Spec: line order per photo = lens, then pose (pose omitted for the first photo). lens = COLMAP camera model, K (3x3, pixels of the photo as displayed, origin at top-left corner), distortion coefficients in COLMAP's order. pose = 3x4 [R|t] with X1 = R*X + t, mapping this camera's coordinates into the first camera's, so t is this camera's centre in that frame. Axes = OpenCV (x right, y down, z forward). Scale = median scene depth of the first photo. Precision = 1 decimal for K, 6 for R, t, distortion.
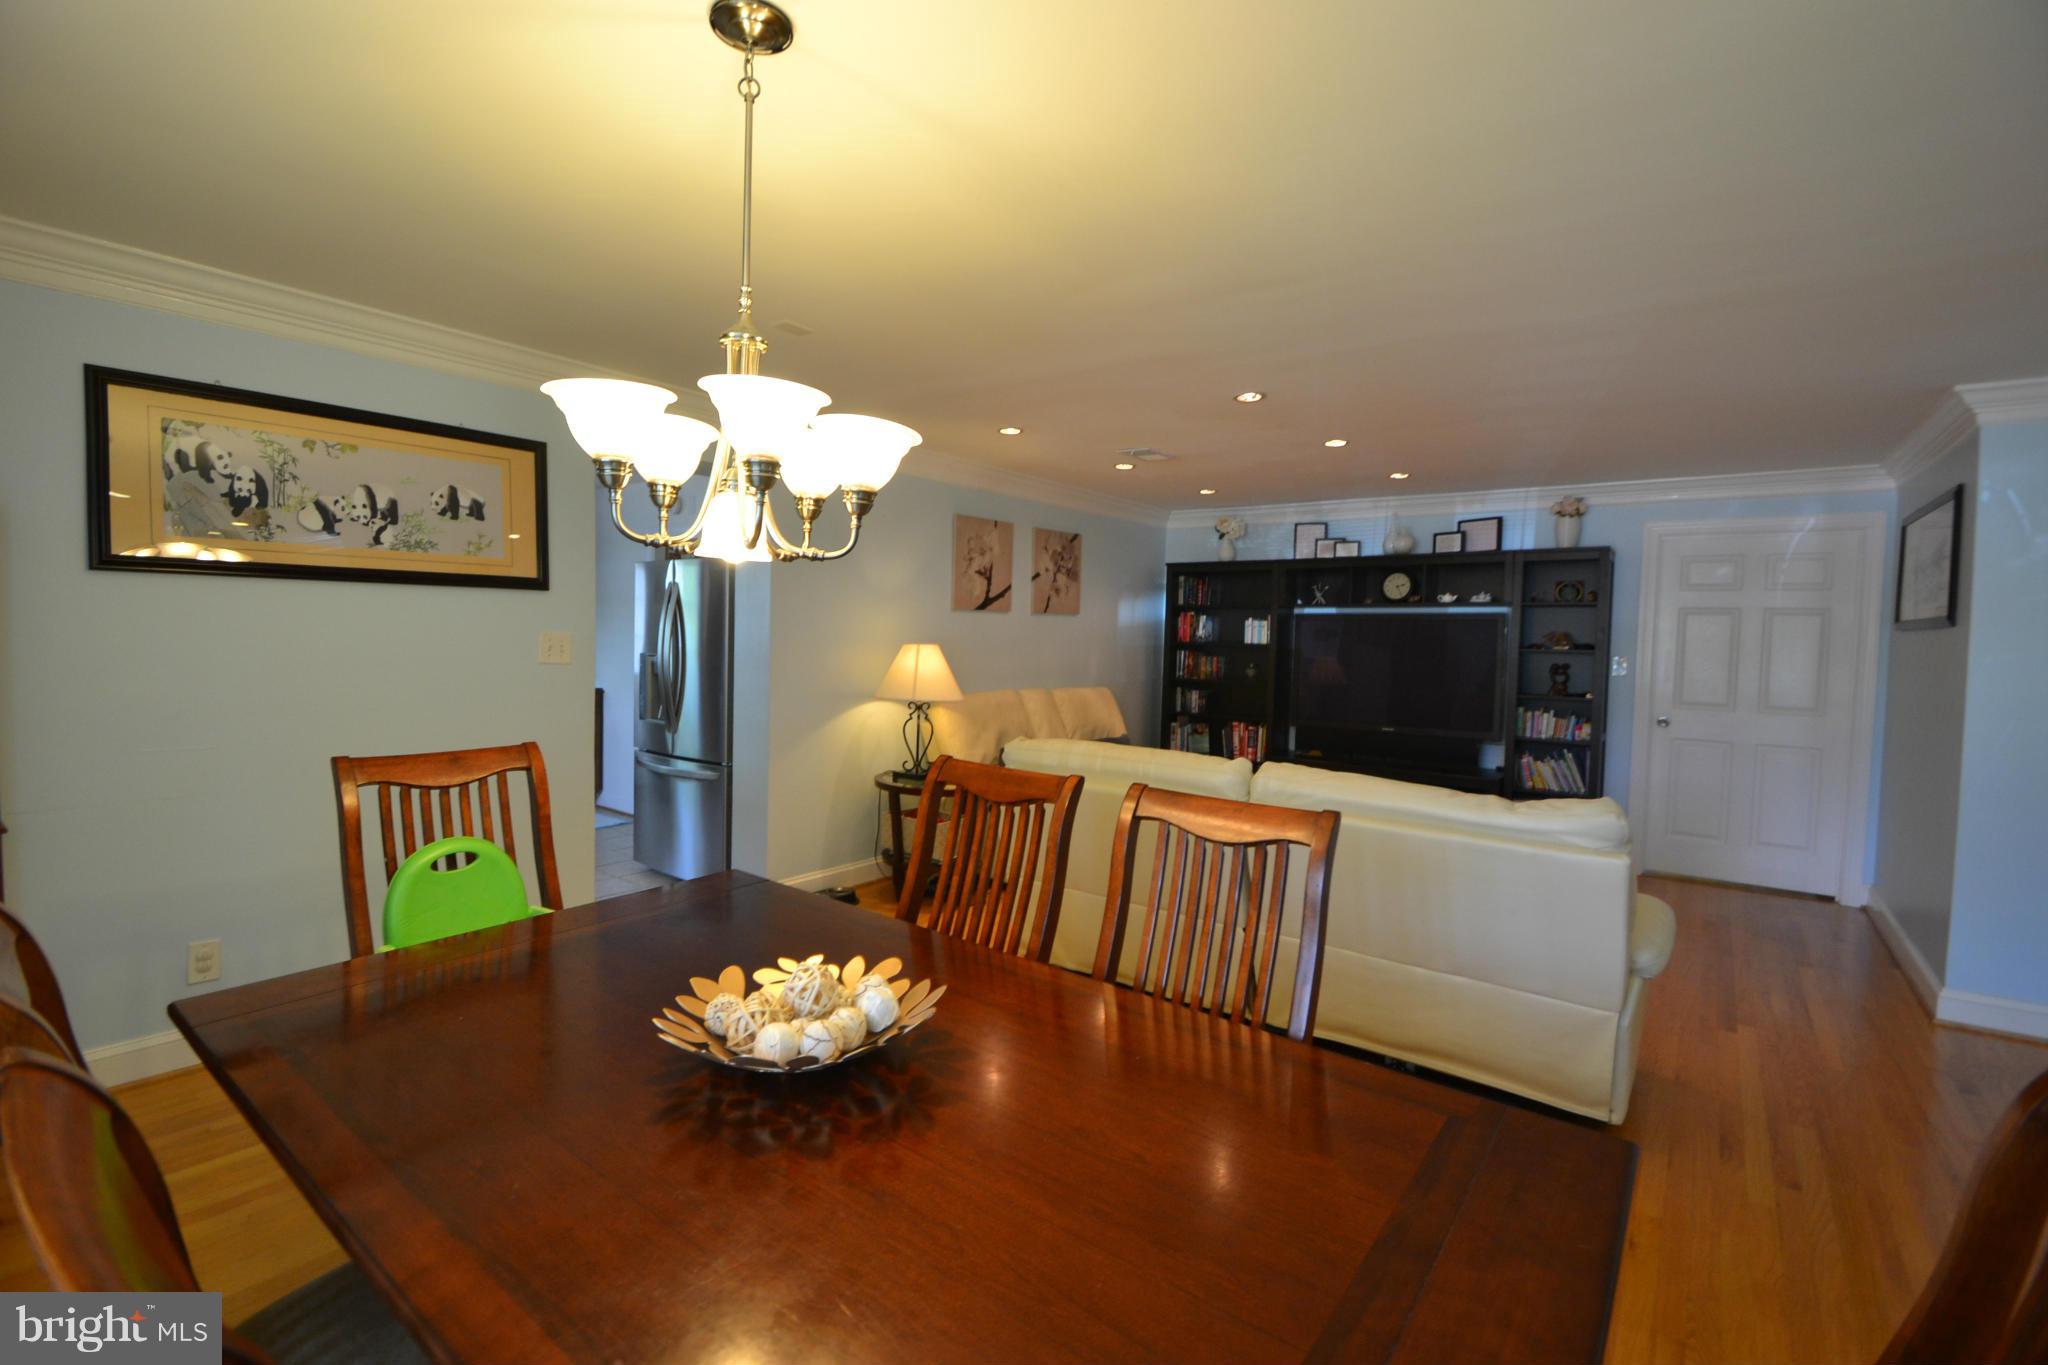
lens RADIAL K [[910.5, 0, 1009.9], [0, 910.5, 677.5], [0, 0, 1]] dist [-0.000591, -0.009560]
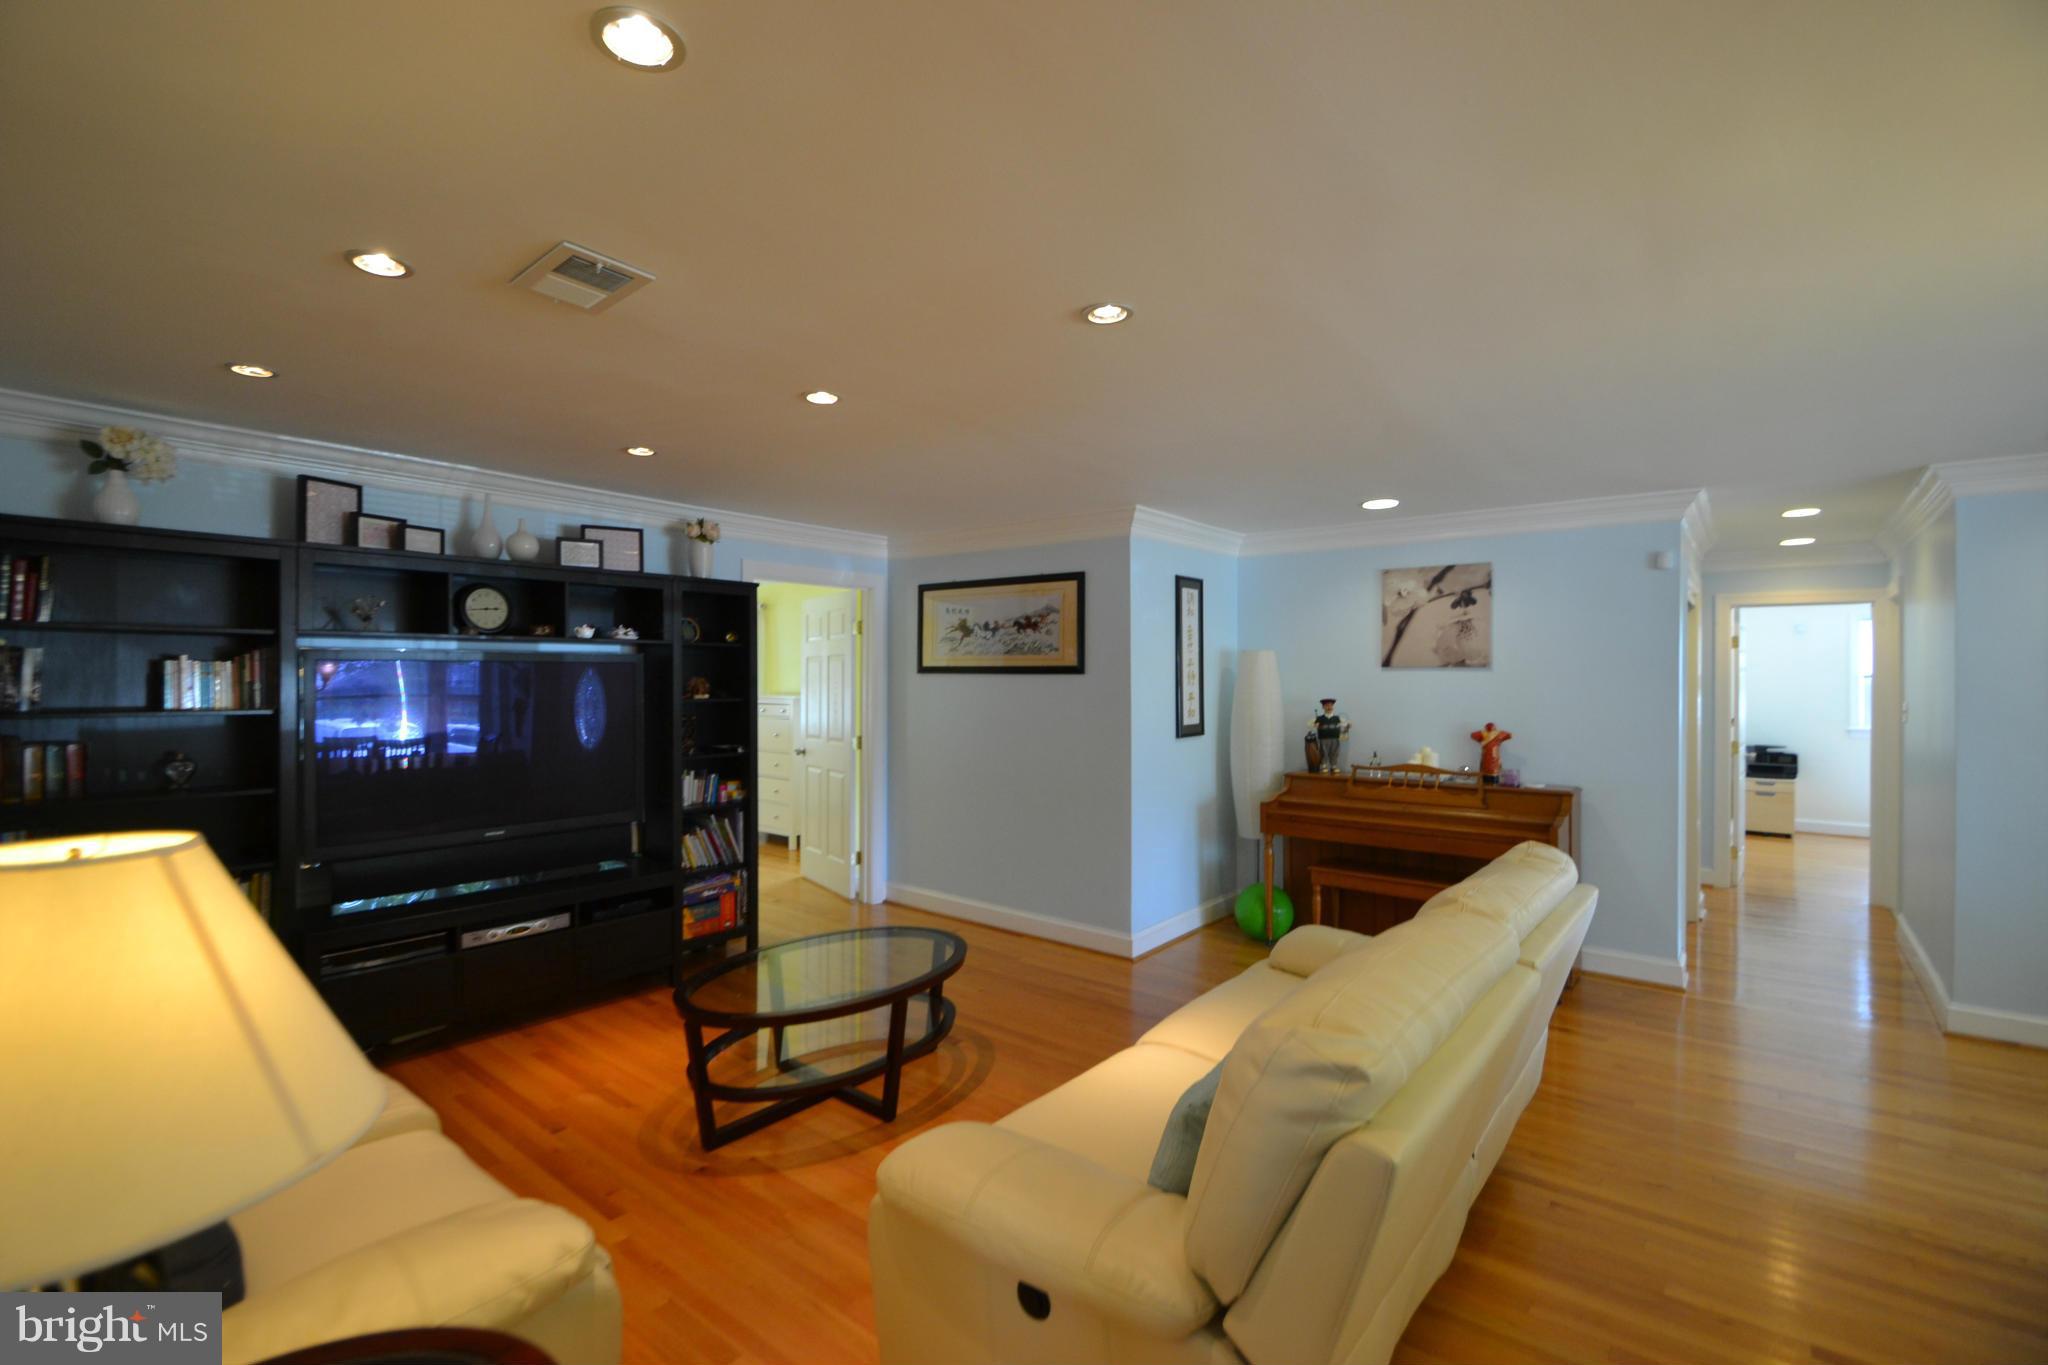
lens RADIAL K [[910.5, 0, 1009.9], [0, 910.5, 677.5], [0, 0, 1]] dist [-0.000591, -0.009560]
pose [[0.031404, -0.019440, 0.999318, -0.218919], [0.050649, 0.998557, 0.017833, -0.047180], [-0.998223, 0.050055, 0.032344, 0.649113]]
